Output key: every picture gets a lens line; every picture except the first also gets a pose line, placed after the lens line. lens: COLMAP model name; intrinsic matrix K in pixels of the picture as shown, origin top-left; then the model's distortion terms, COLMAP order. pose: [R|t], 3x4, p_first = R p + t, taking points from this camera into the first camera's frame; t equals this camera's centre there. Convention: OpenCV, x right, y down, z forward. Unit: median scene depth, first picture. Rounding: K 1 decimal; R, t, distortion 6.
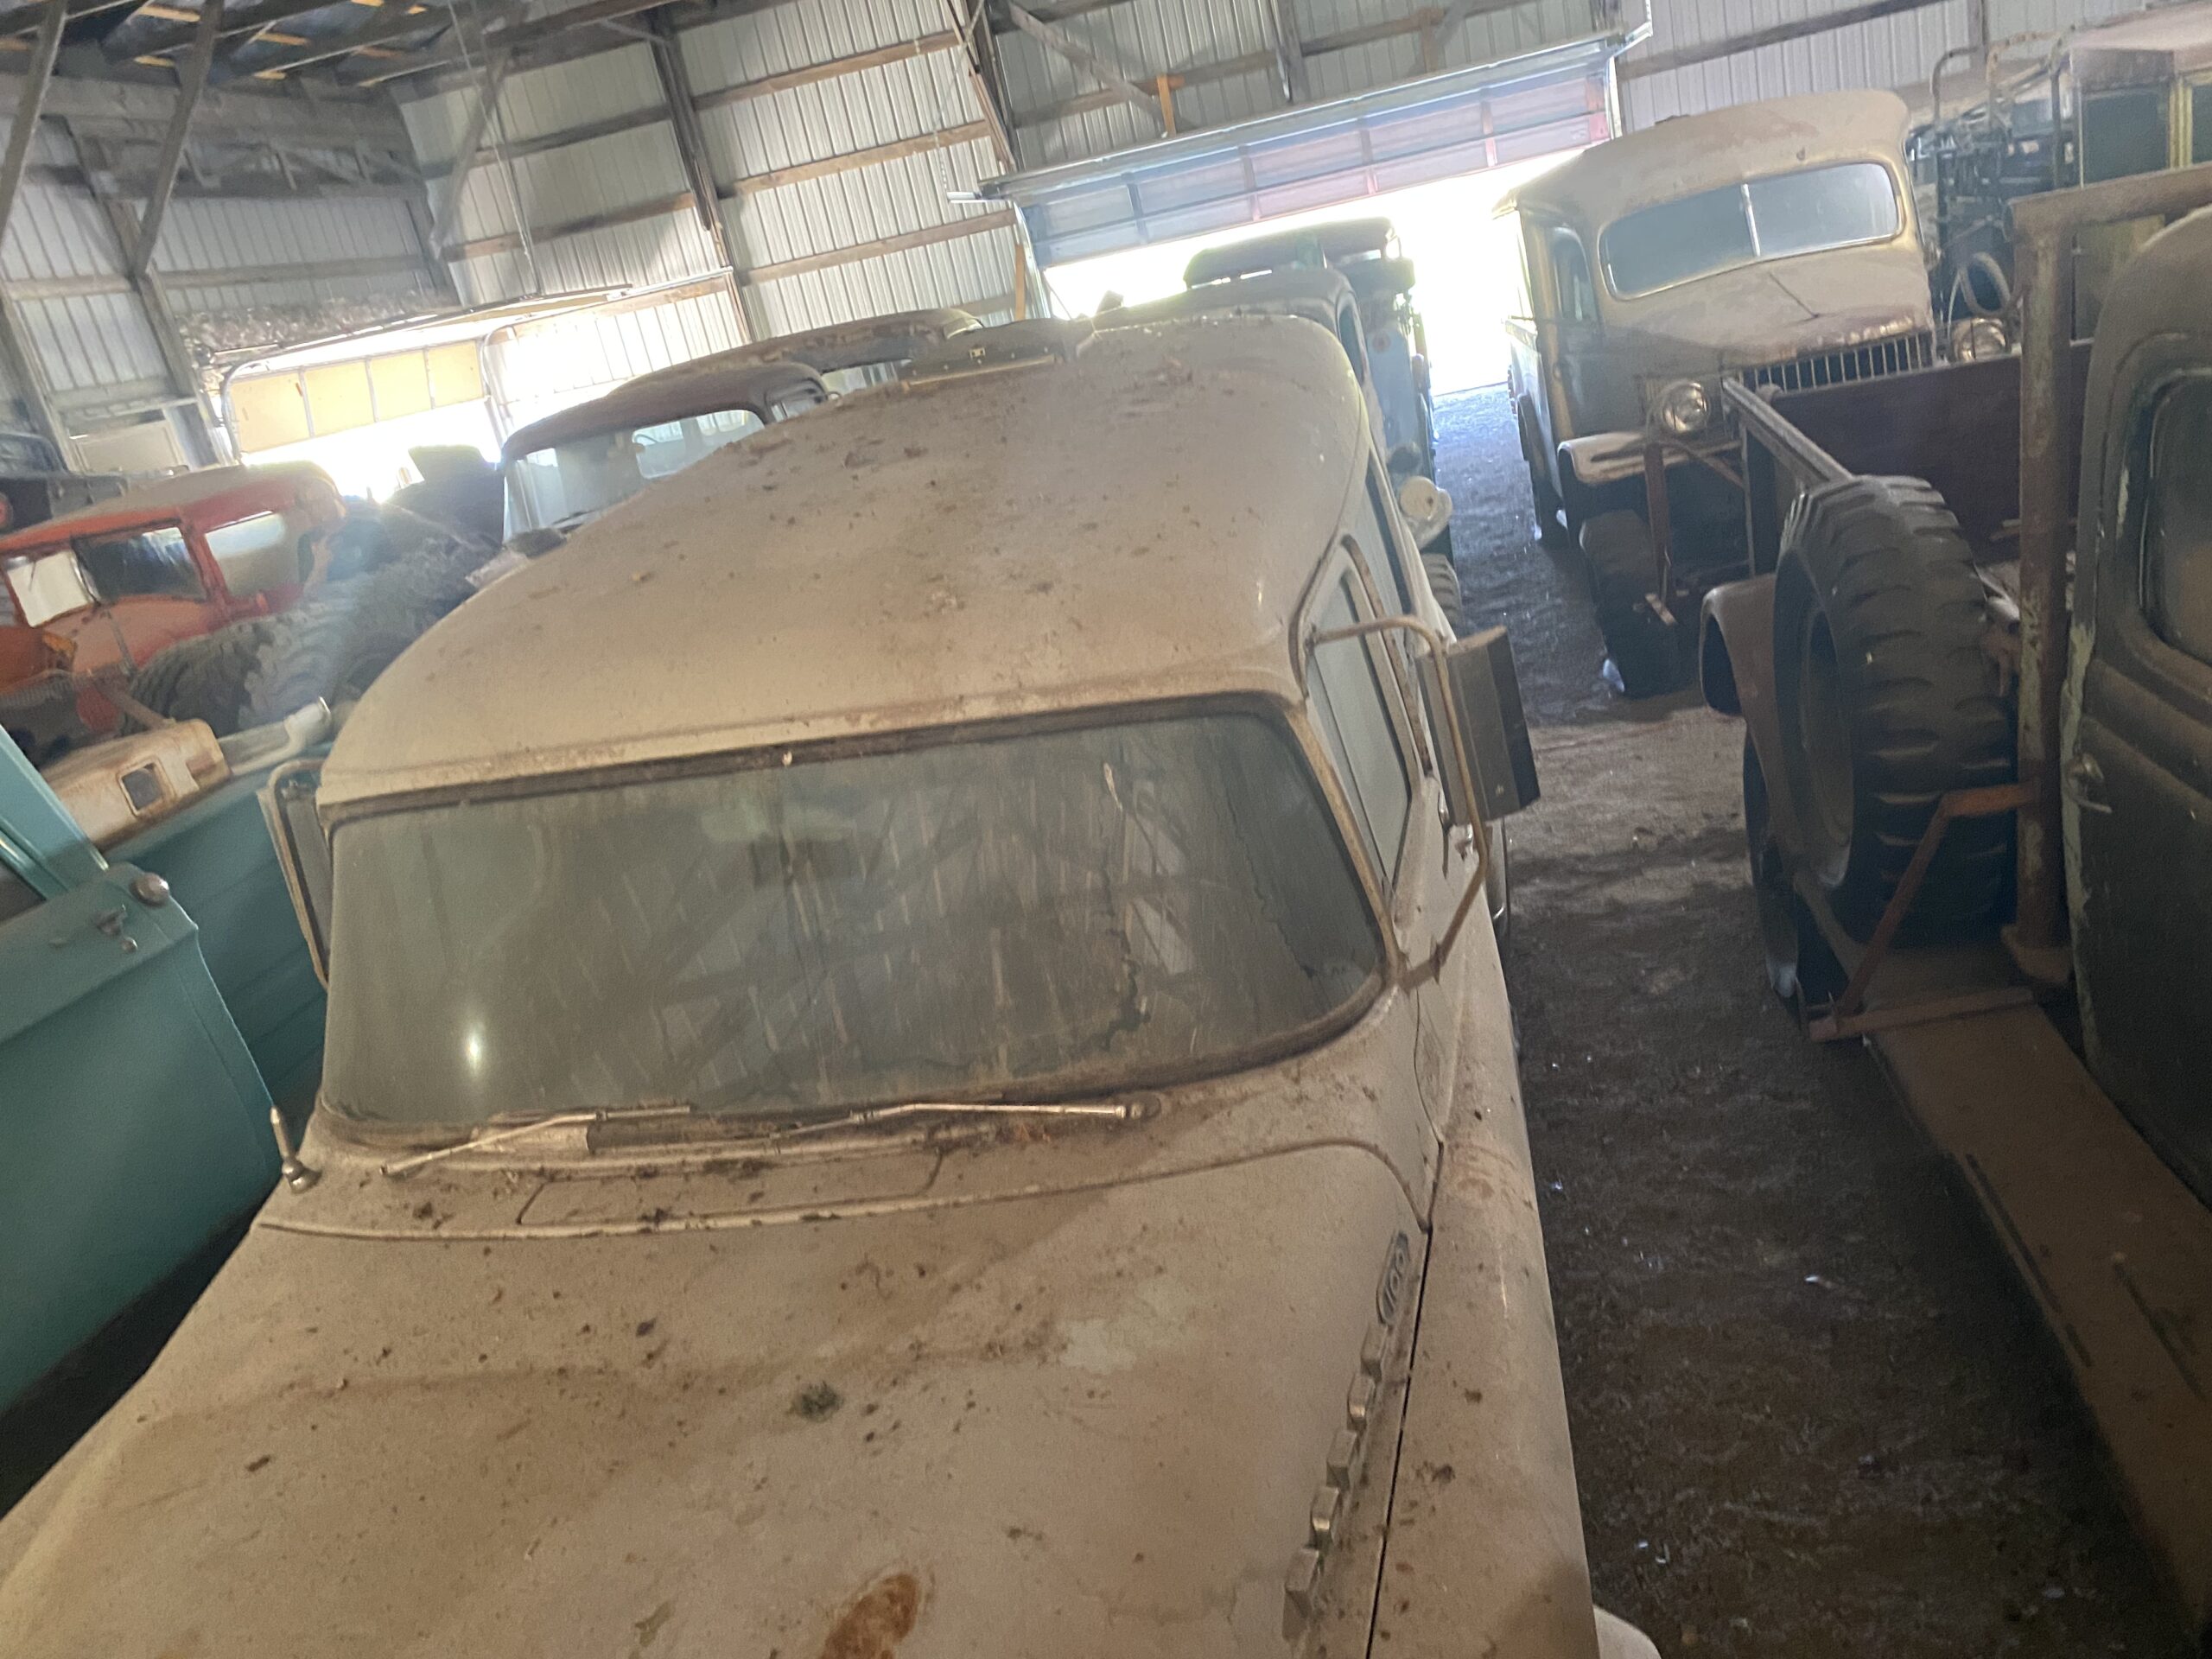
lens RADIAL K [[1682.7, 0, 1106.7], [0, 1682.7, 816.8], [0, 0, 1]] dist [0.046393, -0.046721]
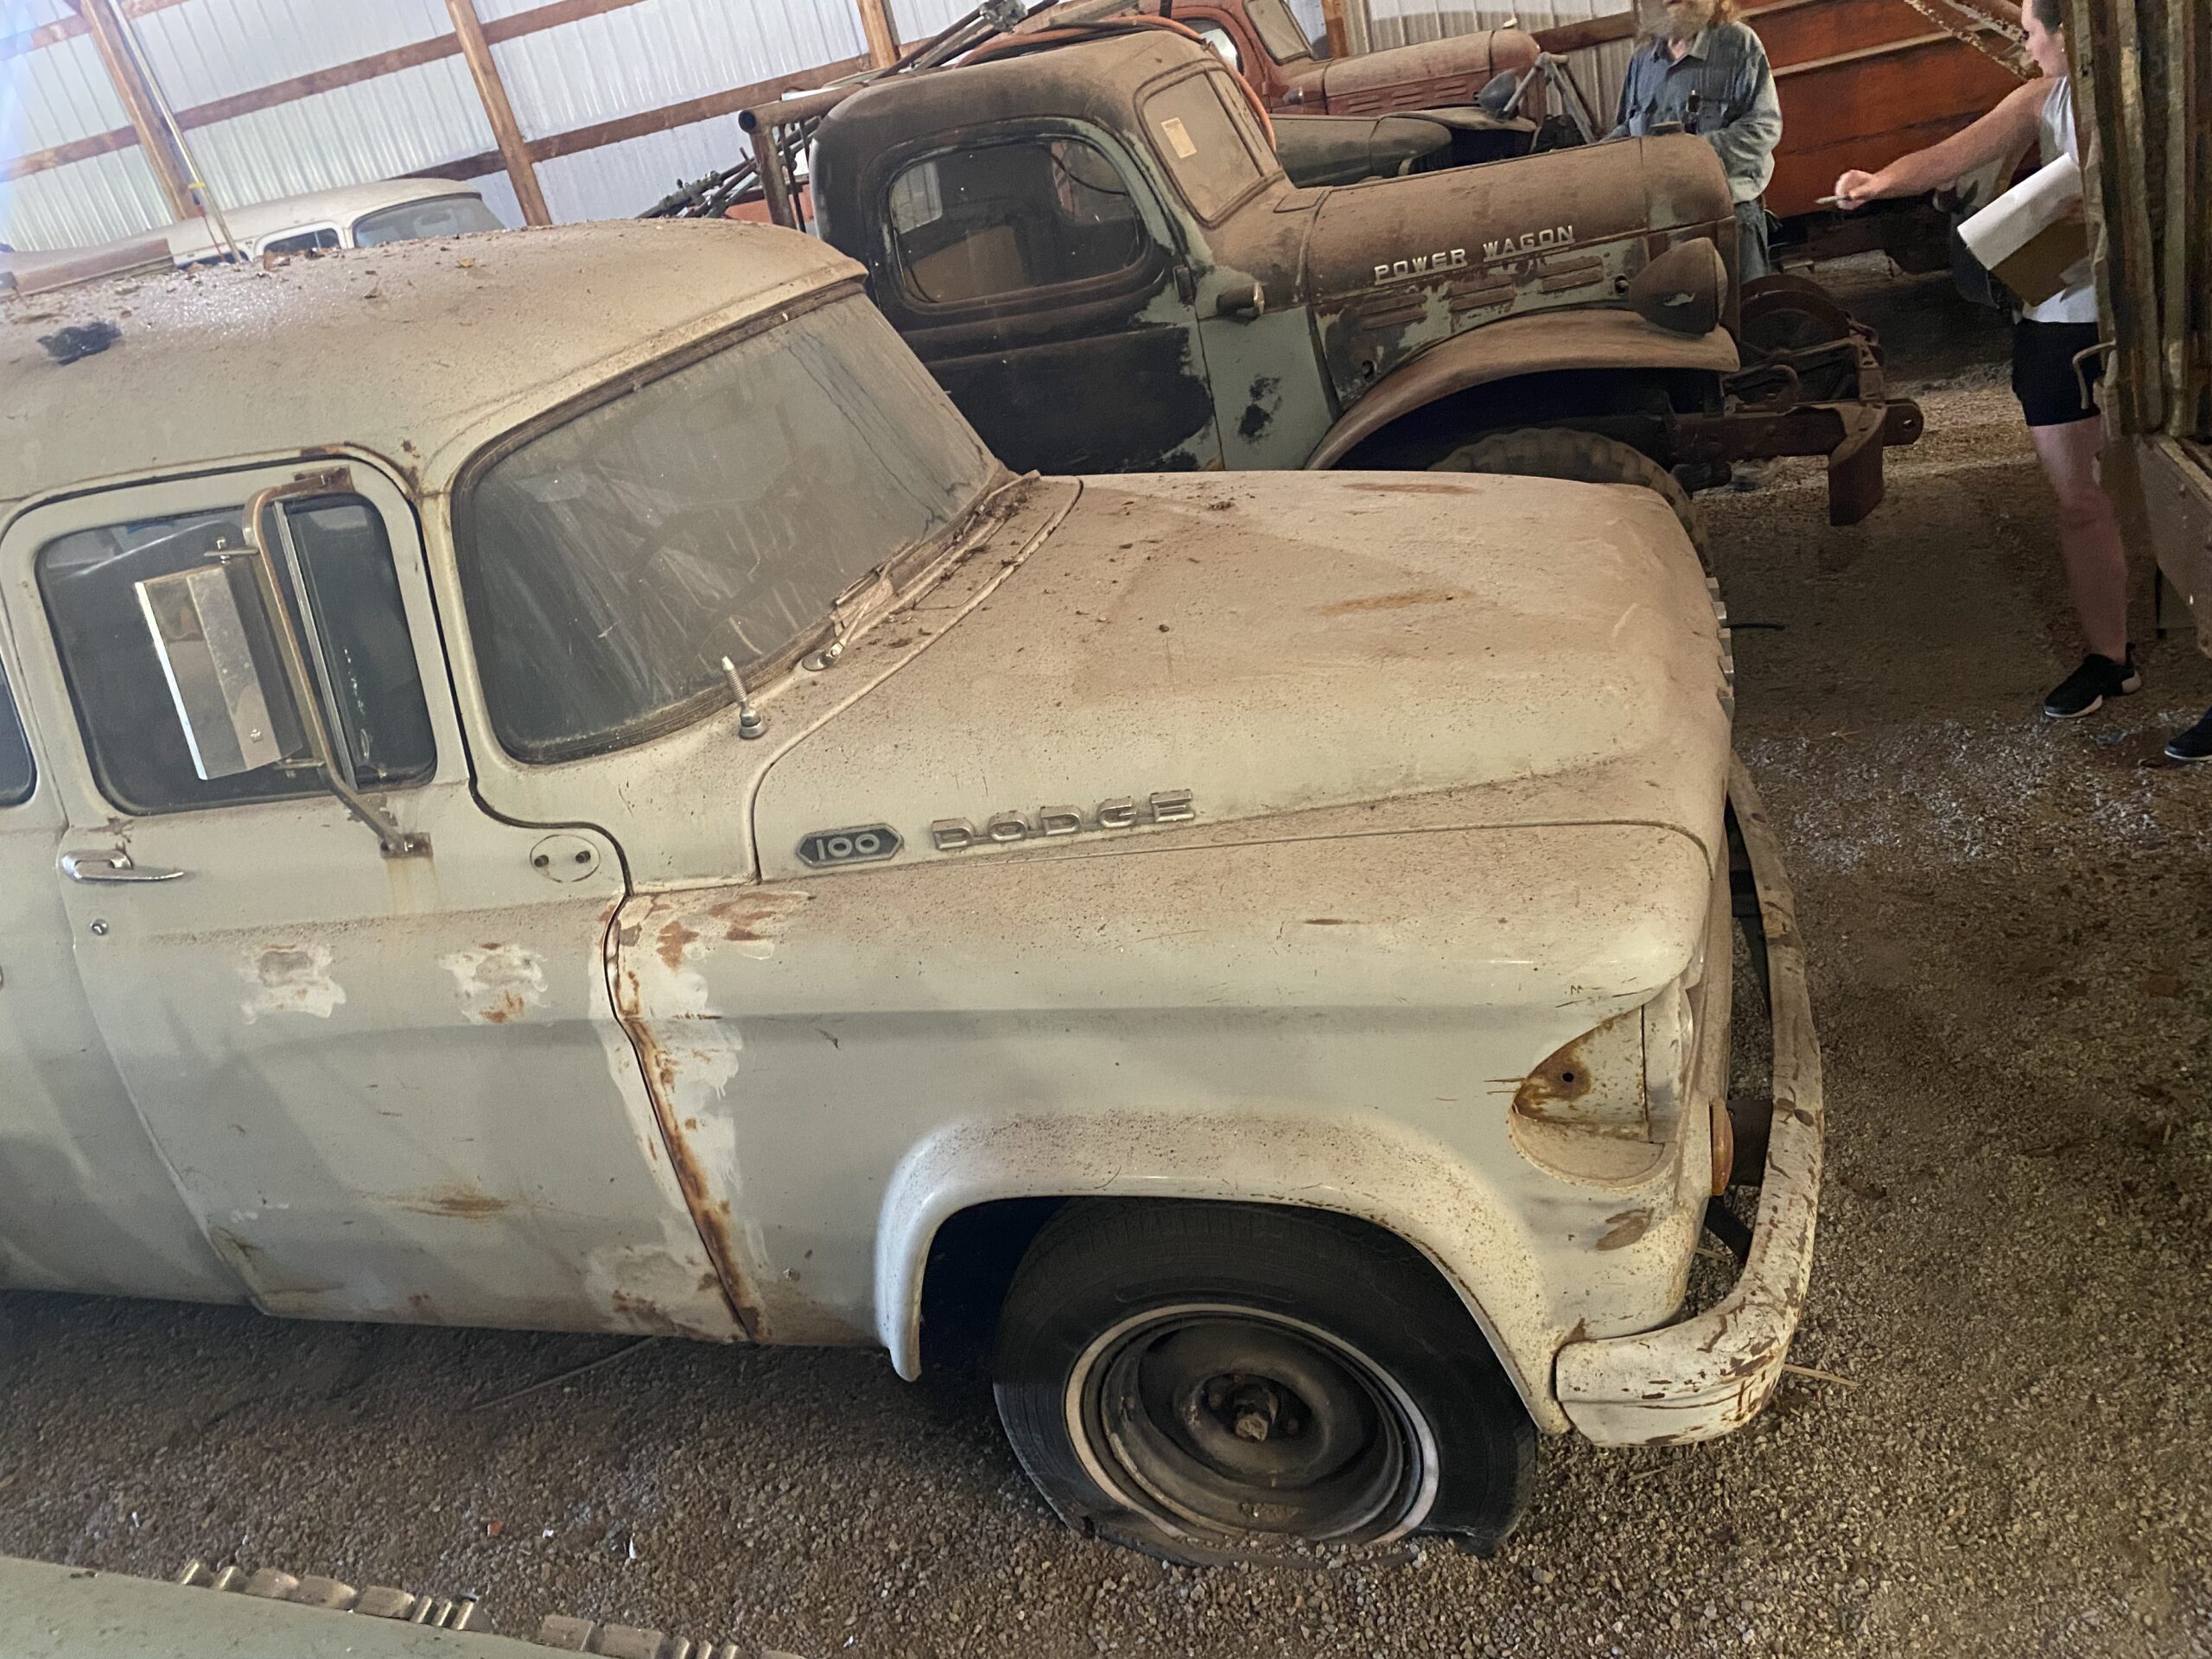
lens RADIAL K [[1682.7, 0, 1098.9], [0, 1682.7, 836.7], [0, 0, 1]] dist [0.046393, -0.046721]
pose [[0.148239, -0.269495, 0.951524, -1.561005], [0.495187, 0.853077, 0.164467, 0.223355], [-0.856046, 0.446802, 0.259910, 0.628336]]
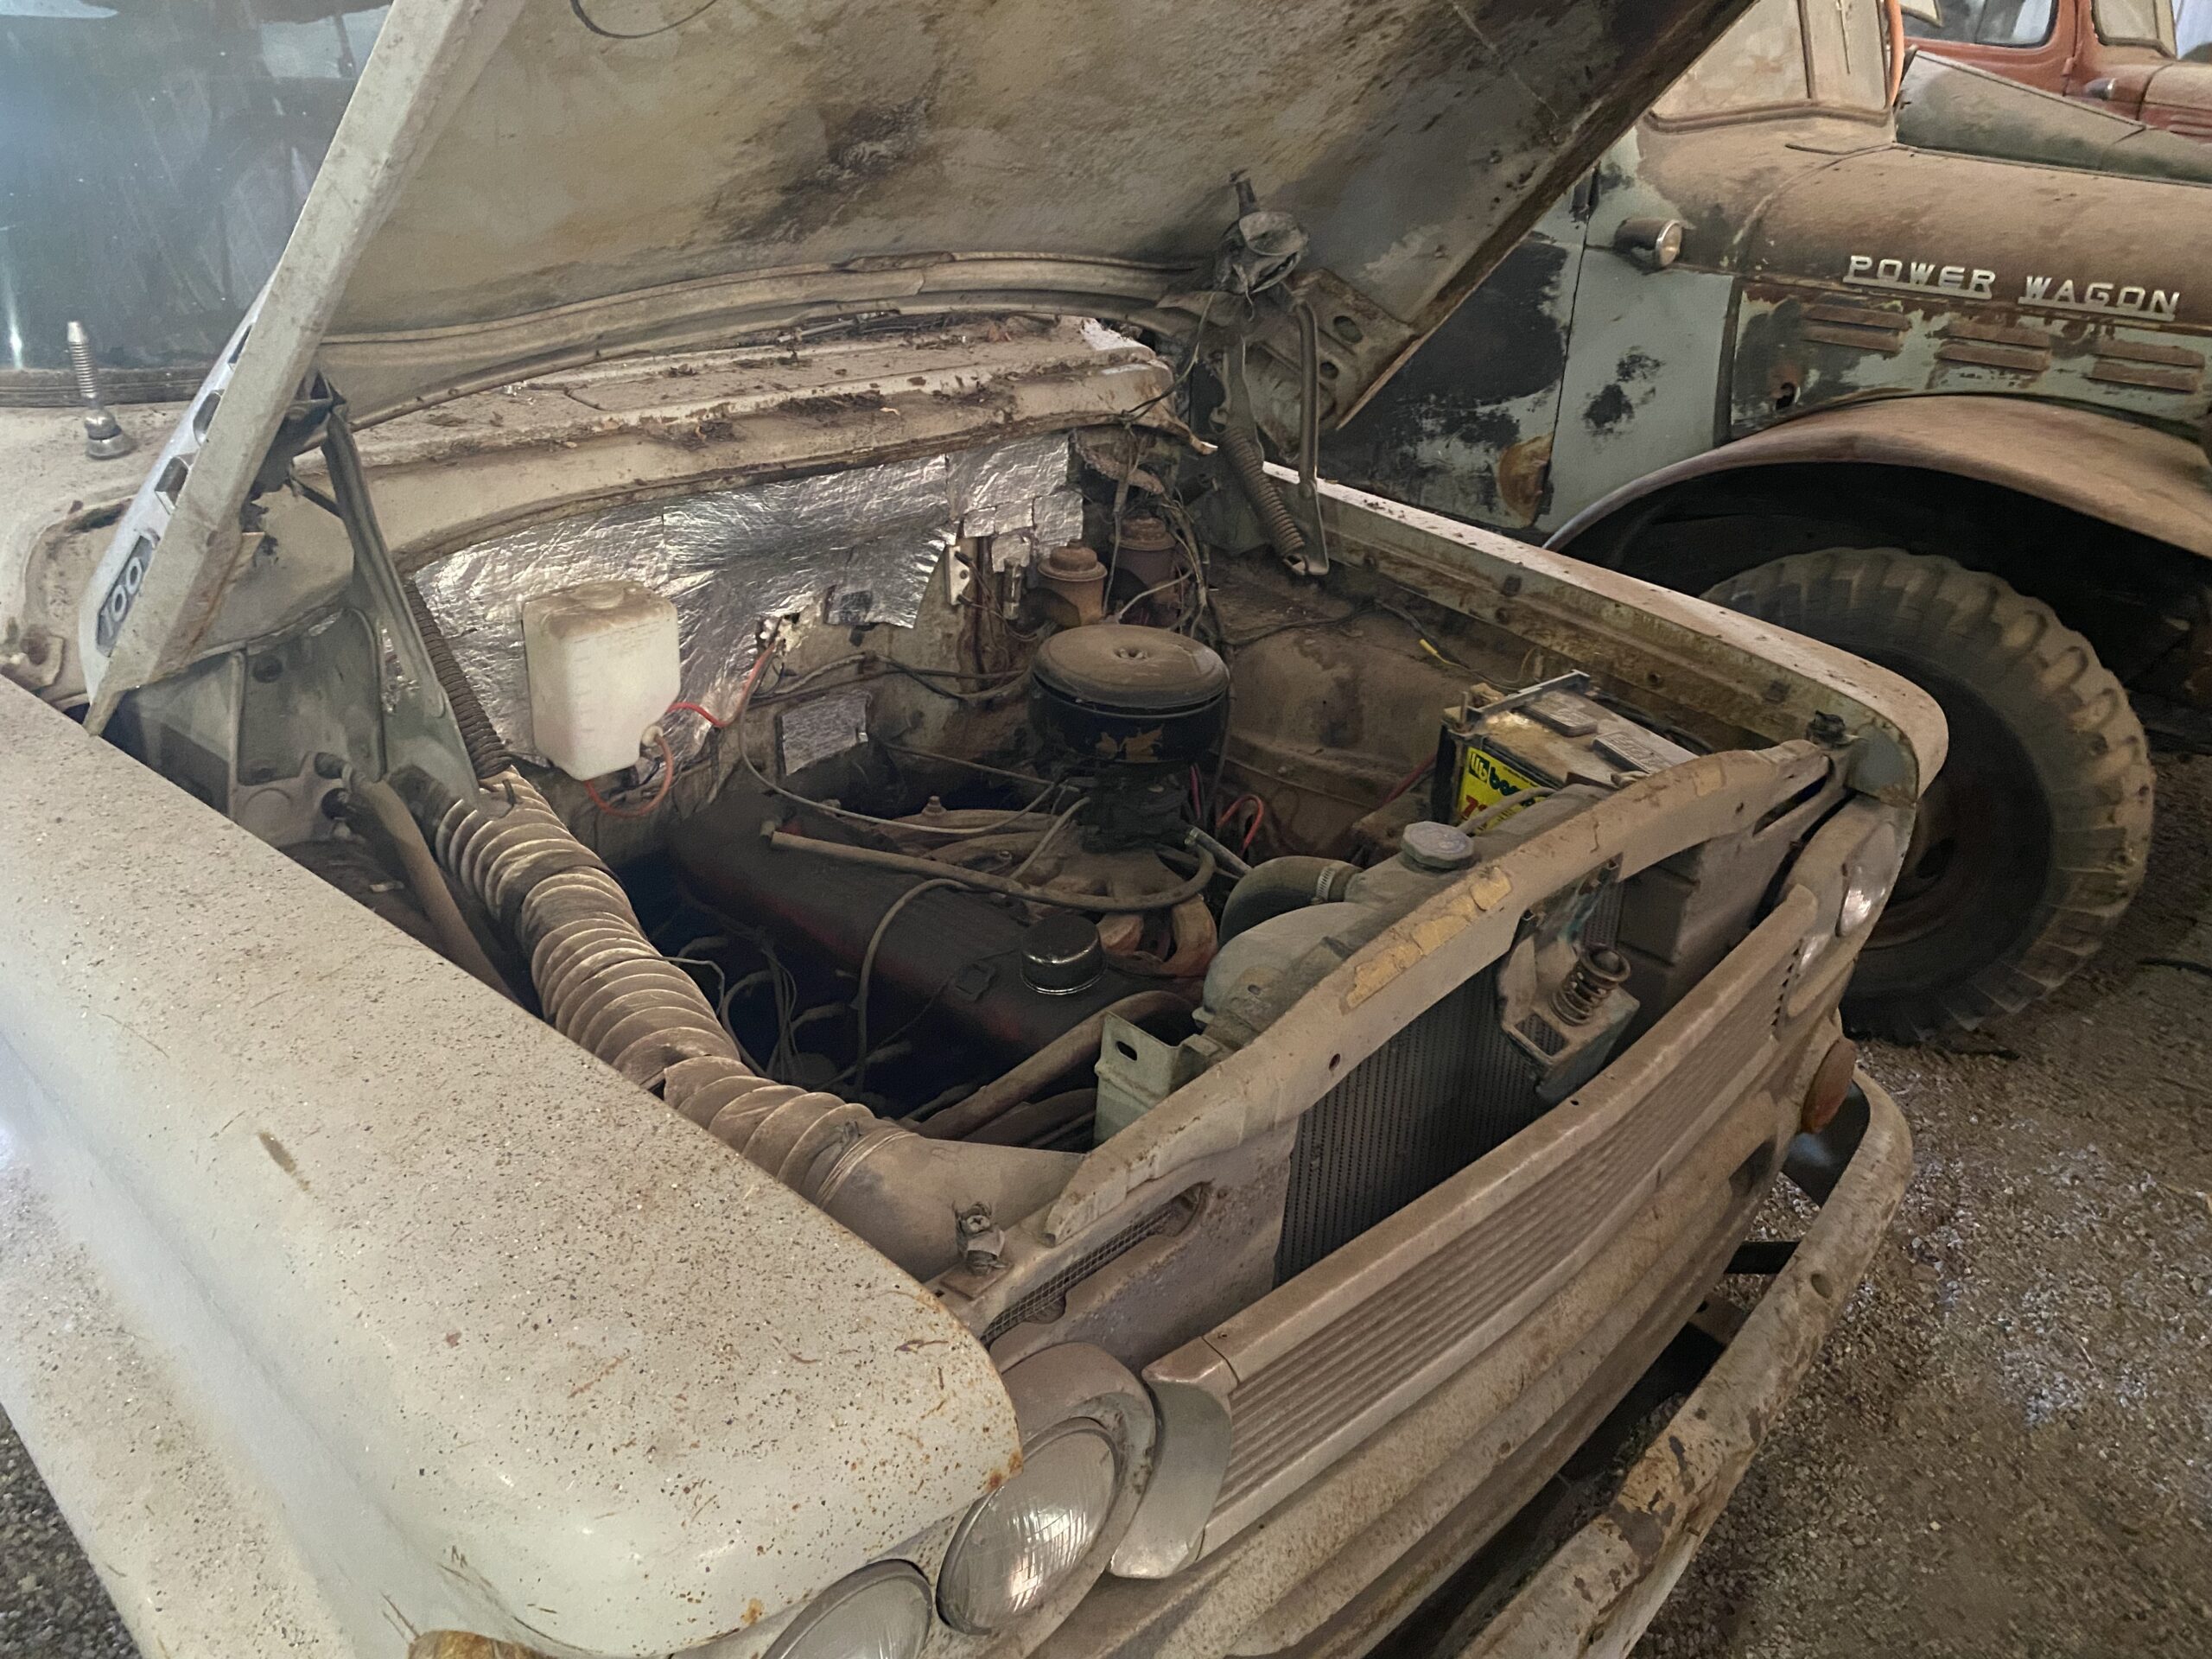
lens RADIAL K [[1682.7, 0, 1128.6], [0, 1682.7, 821.6], [0, 0, 1]] dist [0.046393, -0.046721]
pose [[0.533288, -0.165560, 0.829574, -0.915609], [0.122572, 0.985435, 0.117871, 0.361681], [-0.837006, 0.038823, 0.545814, 0.314843]]
